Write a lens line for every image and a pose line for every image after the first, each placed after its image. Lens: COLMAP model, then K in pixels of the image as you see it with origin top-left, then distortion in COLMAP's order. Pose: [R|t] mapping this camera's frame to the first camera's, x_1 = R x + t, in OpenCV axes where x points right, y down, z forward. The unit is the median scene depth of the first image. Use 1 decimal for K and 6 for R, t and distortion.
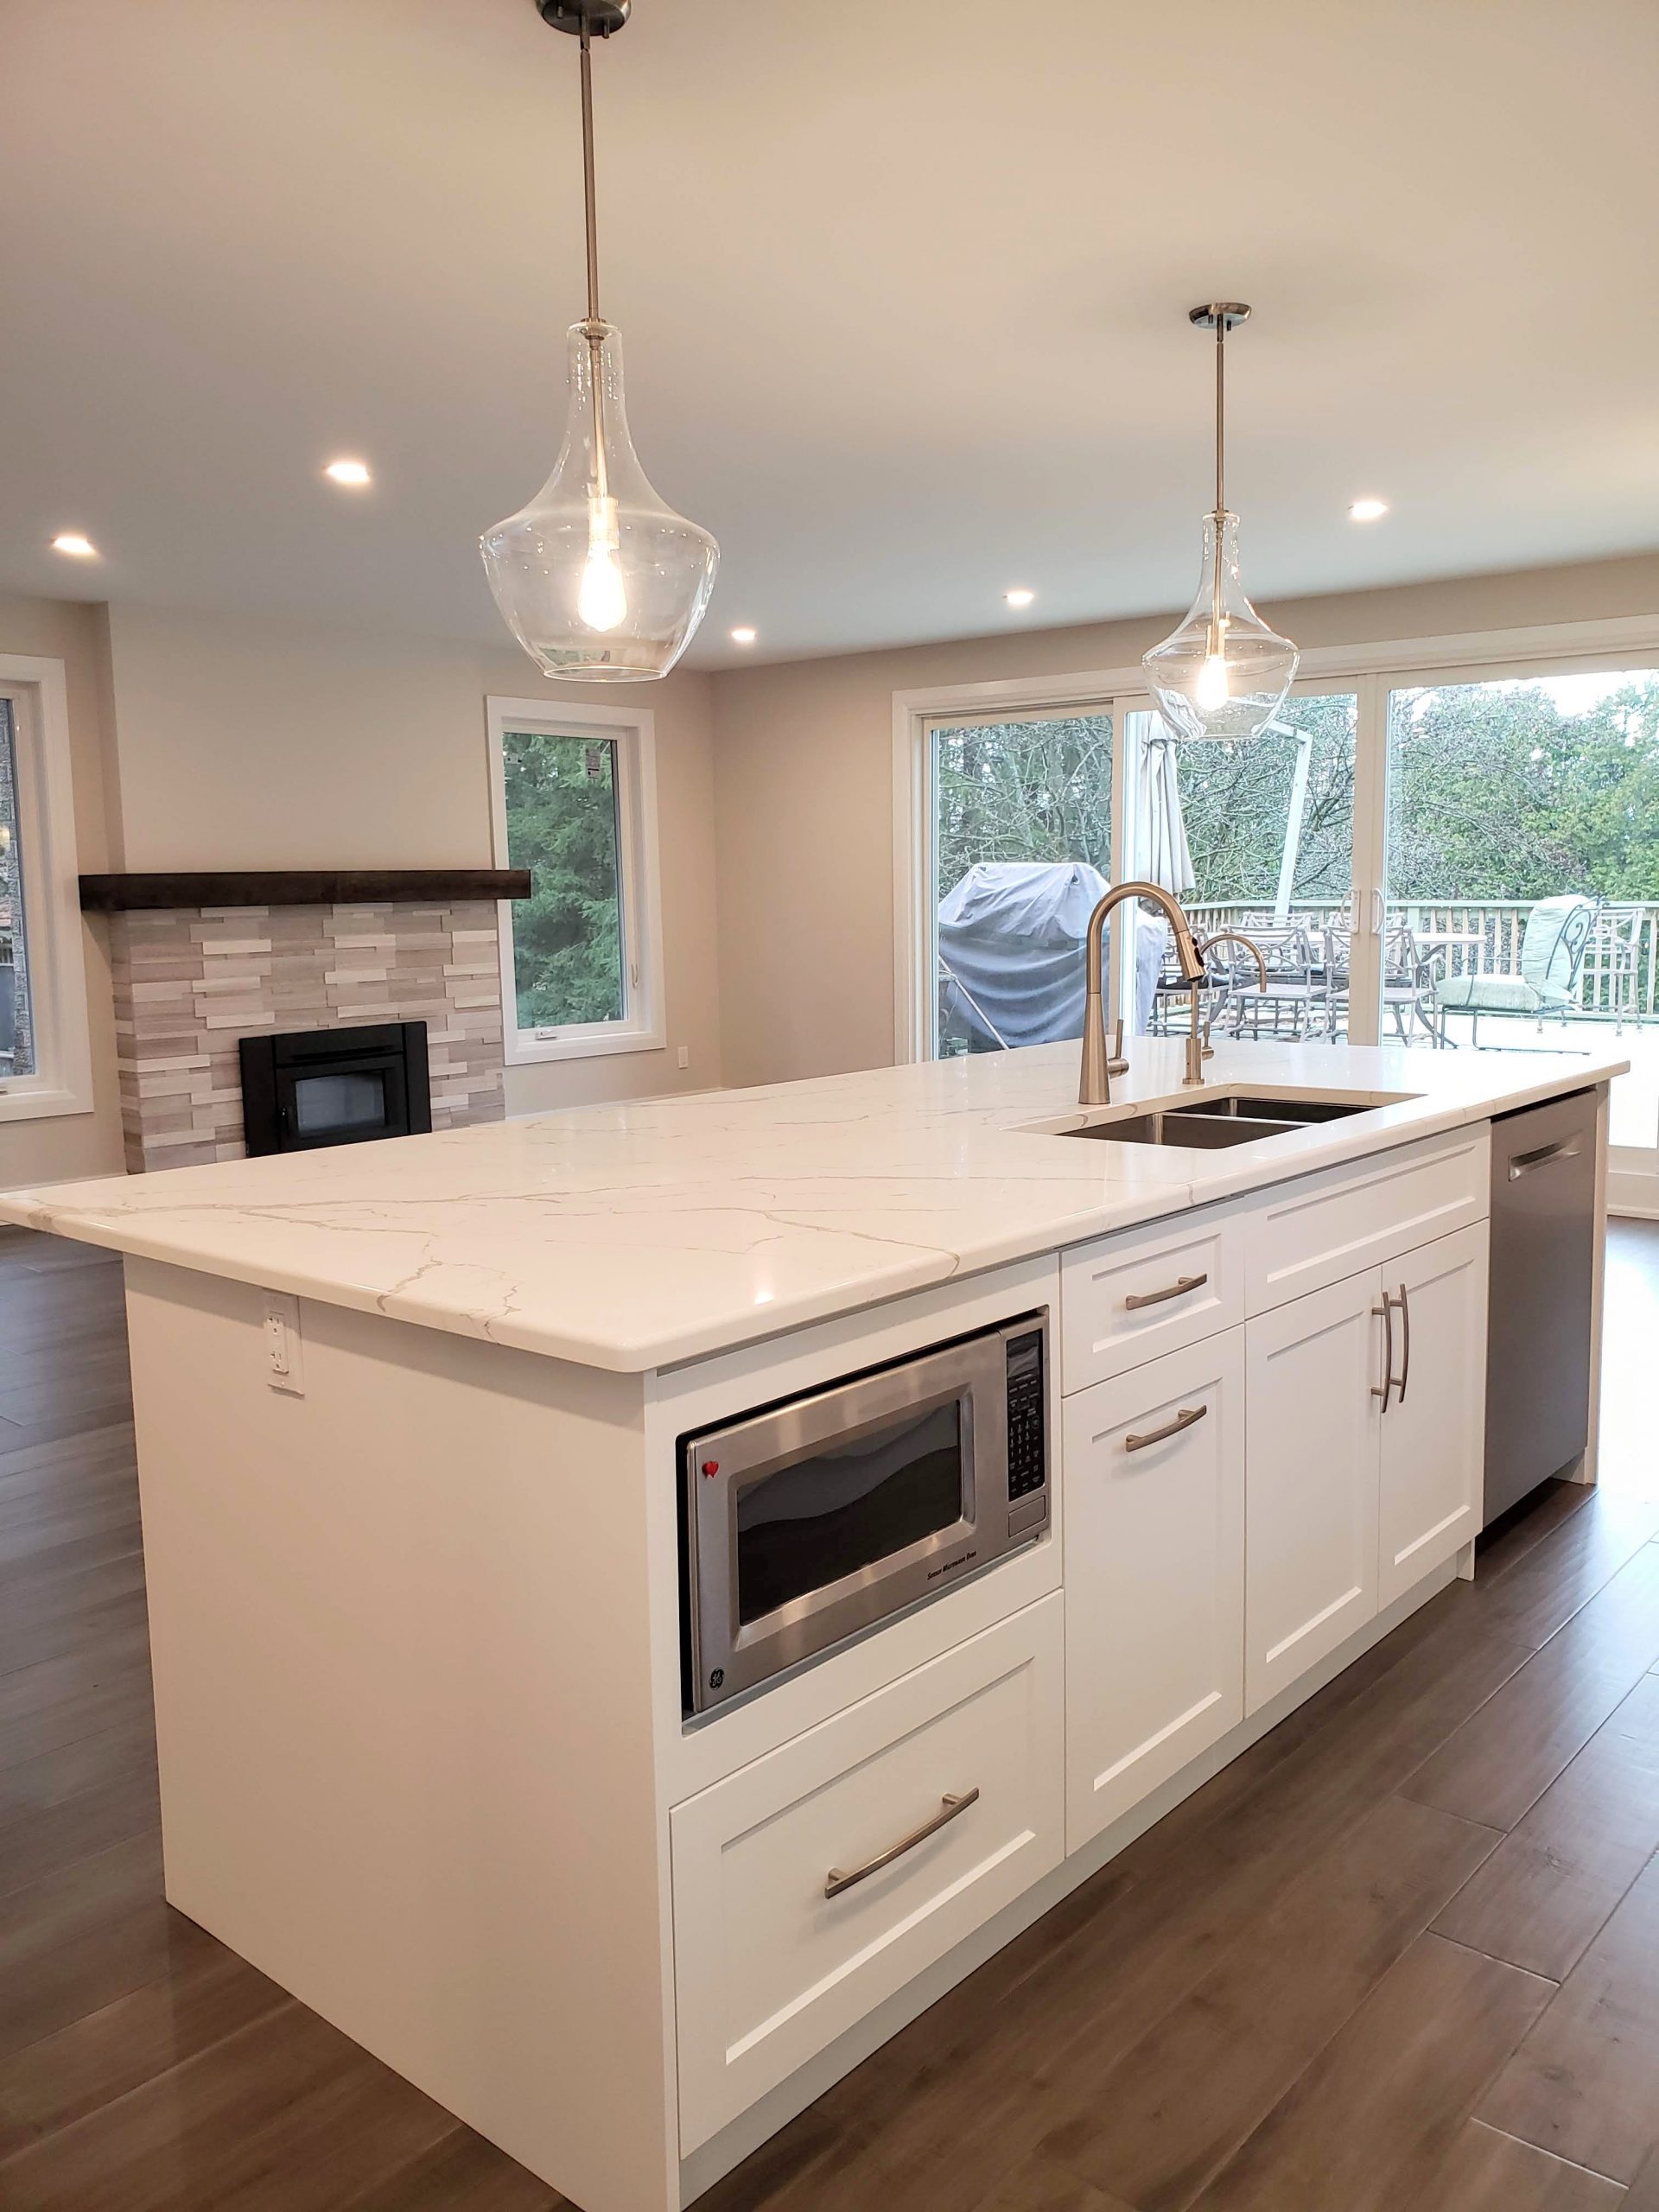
lens RADIAL K [[1744.2, 0, 867.3], [0, 1744.2, 1113.1], [0, 0, 1]] dist [0.057939, -0.055709]
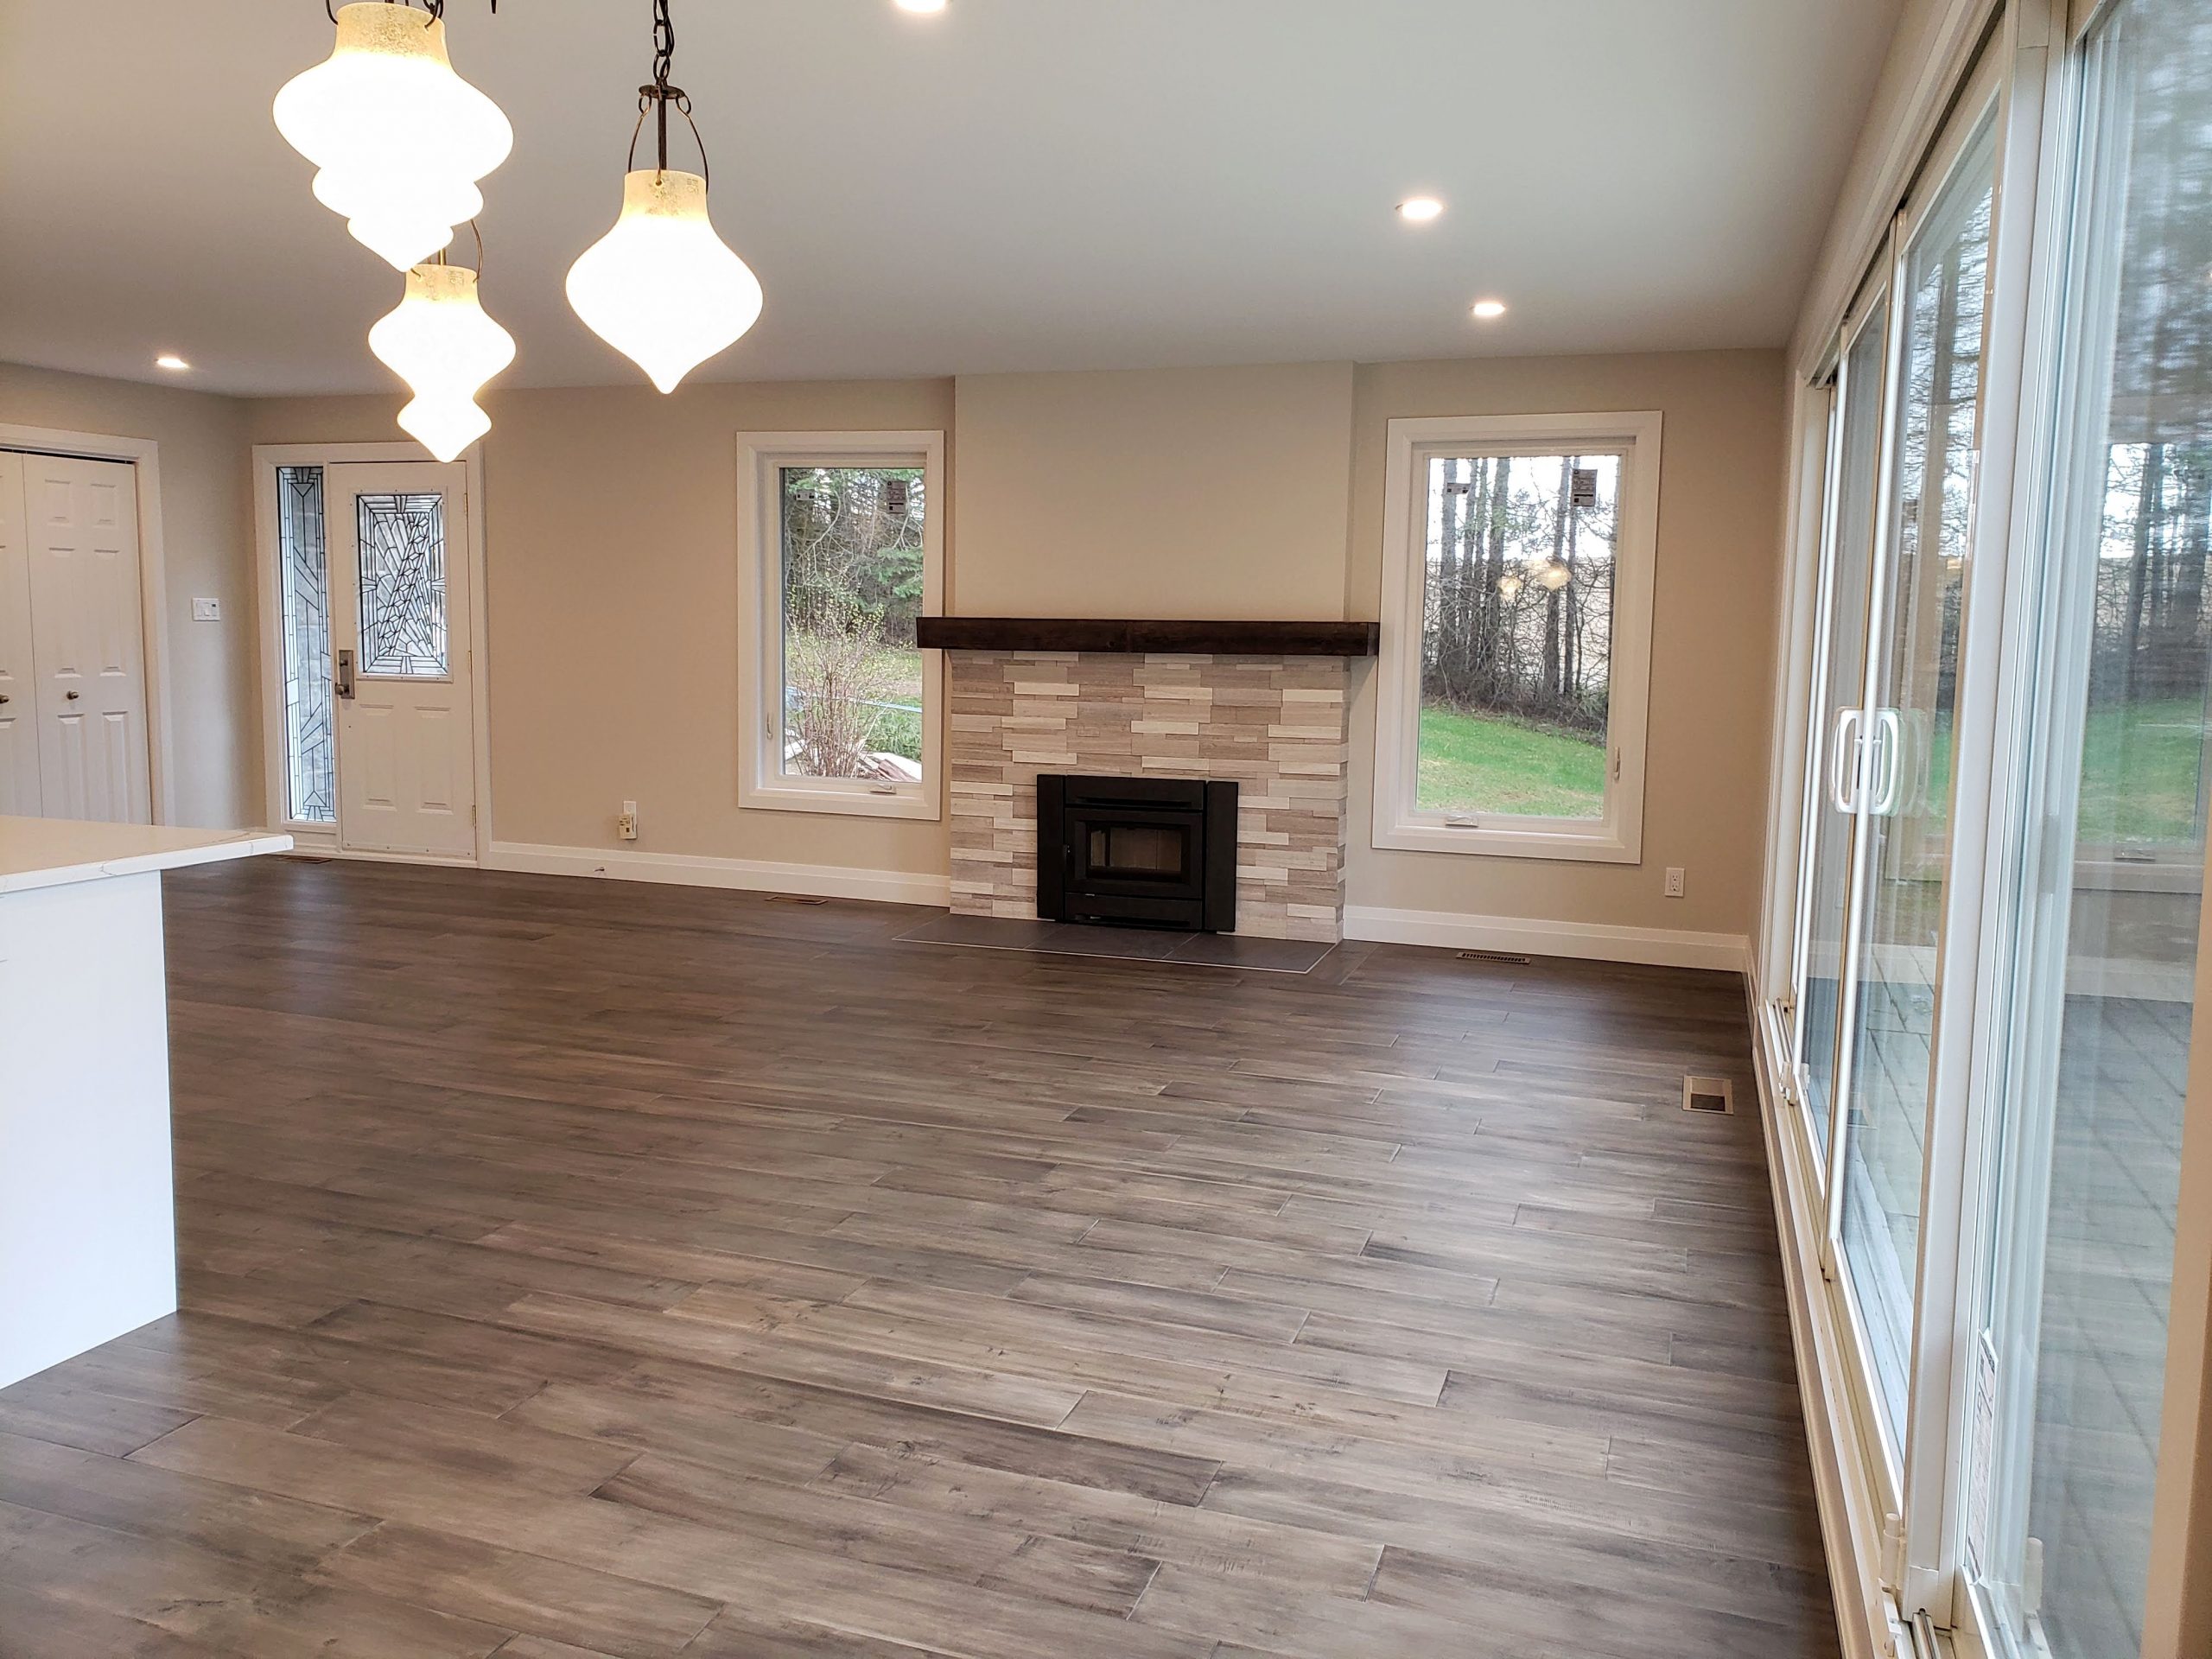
lens RADIAL K [[1744.2, 0, 1101.1], [0, 1744.2, 835.0], [0, 0, 1]] dist [0.057939, -0.055709]
pose [[0.331010, 0.136911, -0.933642, 1.460362], [-0.147198, 0.984798, 0.092225, -0.245076], [0.932076, 0.106903, 0.346131, 1.500863]]
